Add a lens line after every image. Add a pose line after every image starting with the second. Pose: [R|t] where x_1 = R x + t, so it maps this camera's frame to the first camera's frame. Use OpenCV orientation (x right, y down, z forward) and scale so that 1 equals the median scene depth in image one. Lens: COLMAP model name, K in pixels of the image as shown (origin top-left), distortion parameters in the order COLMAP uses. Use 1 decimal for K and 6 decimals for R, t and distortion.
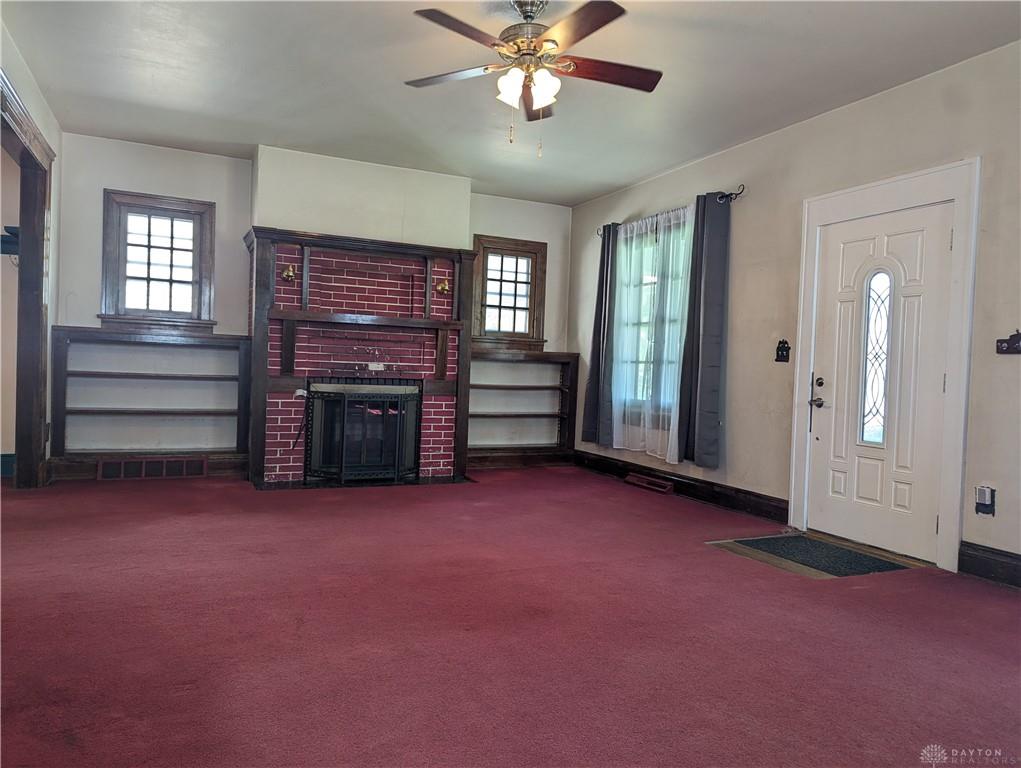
lens RADIAL K [[721.2, 0, 507.6], [0, 721.2, 376.7], [0, 0, 1]] dist [0.024566, -0.006564]
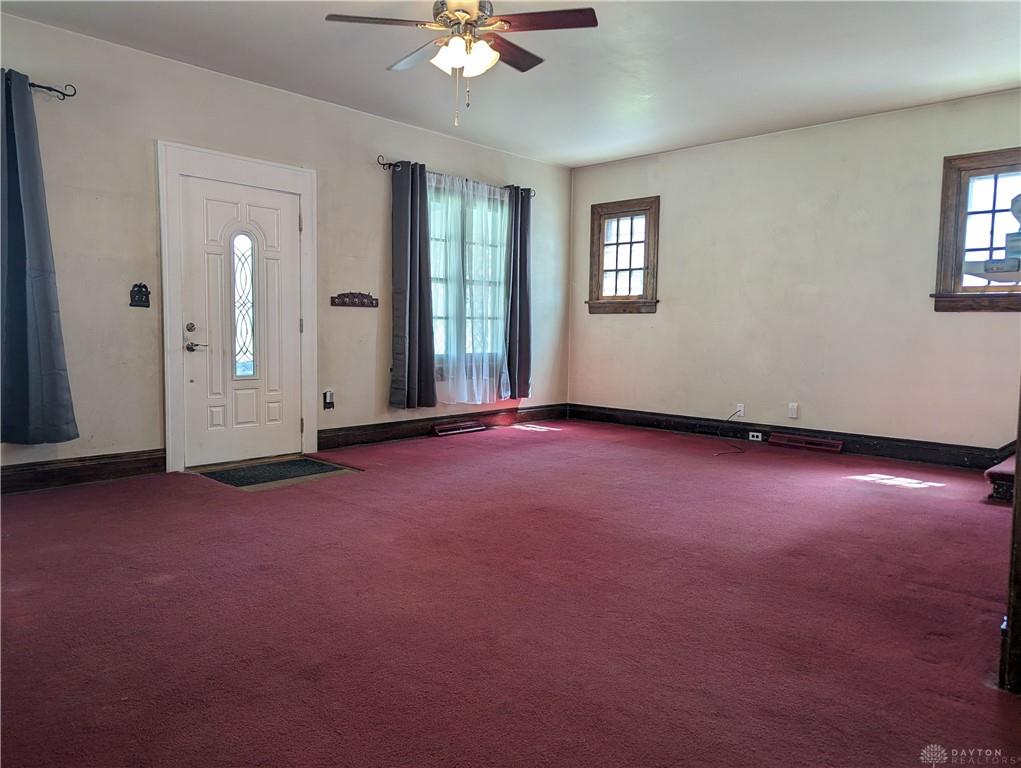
lens RADIAL K [[721.2, 0, 508.9], [0, 721.2, 388.7], [0, 0, 1]] dist [0.024566, -0.006564]
pose [[-0.377699, -0.104562, 0.920006, -0.781625], [-0.001280, 0.993661, 0.112408, -0.024702], [-0.925928, 0.041279, -0.375439, 1.049016]]
